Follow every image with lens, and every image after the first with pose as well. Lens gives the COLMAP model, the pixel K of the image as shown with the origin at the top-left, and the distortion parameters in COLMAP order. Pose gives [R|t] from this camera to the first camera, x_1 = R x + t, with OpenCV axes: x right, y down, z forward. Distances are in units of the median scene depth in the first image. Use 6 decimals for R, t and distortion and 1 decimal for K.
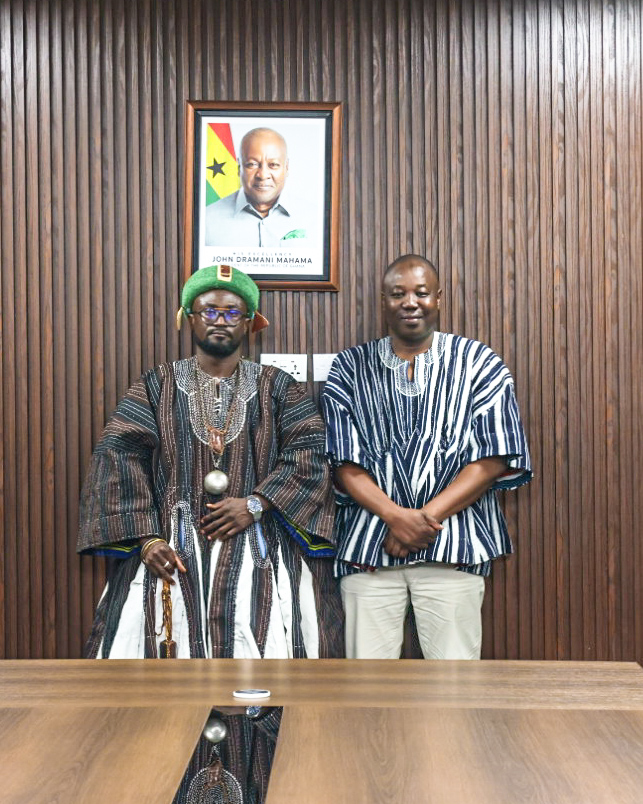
lens RADIAL K [[2049.8, 0, 321.1], [0, 2049.8, 402.6], [0, 0, 1]] dist [0.022262, 0.432181]
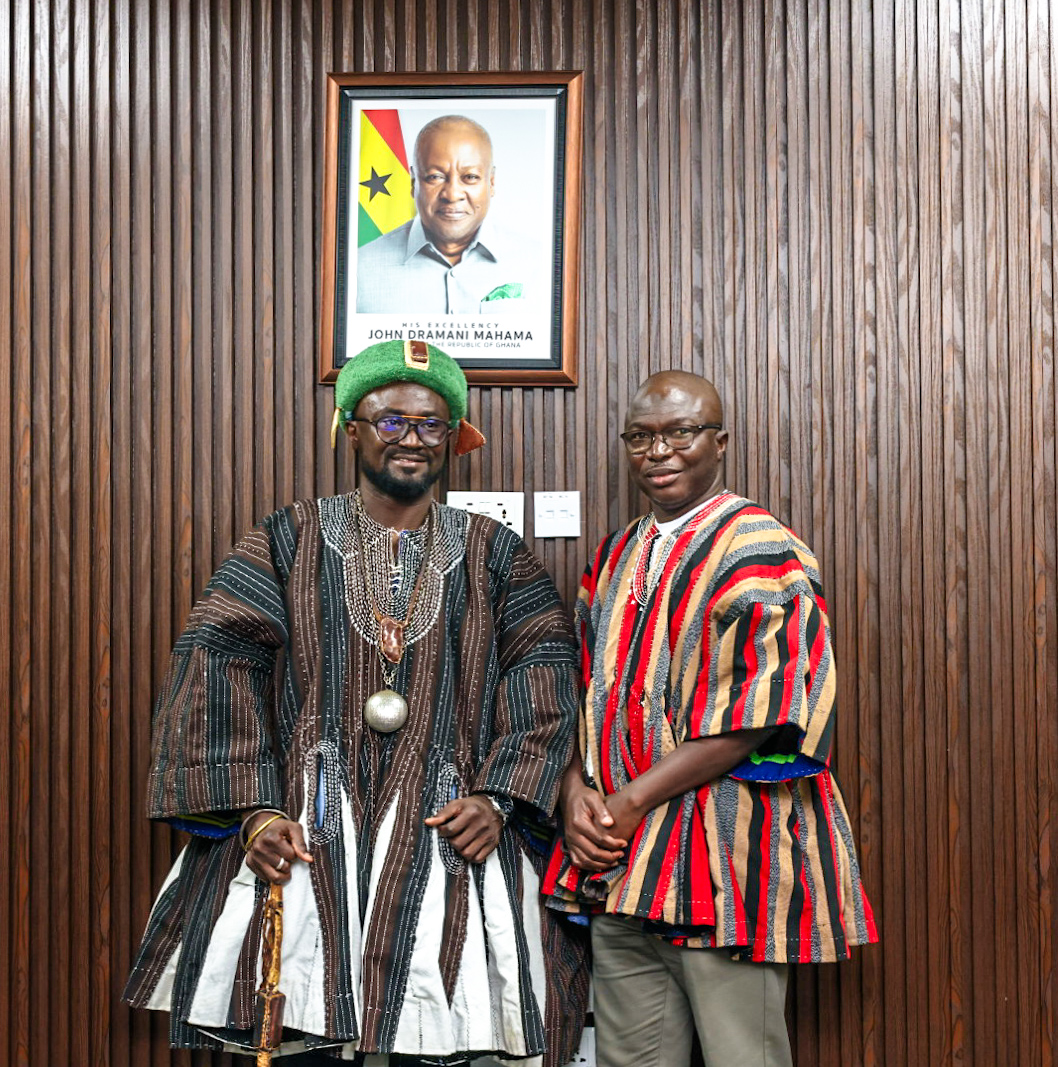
lens RADIAL K [[2166.9, 0, 539.1], [0, 2166.9, 547.3], [0, 0, 1]] dist [0.057418, -0.295568]
pose [[0.994377, 0.001558, -0.105883, 0.064421], [-0.004928, 0.999489, -0.031572, 0.012520], [0.105780, 0.031917, 0.993877, 0.372426]]
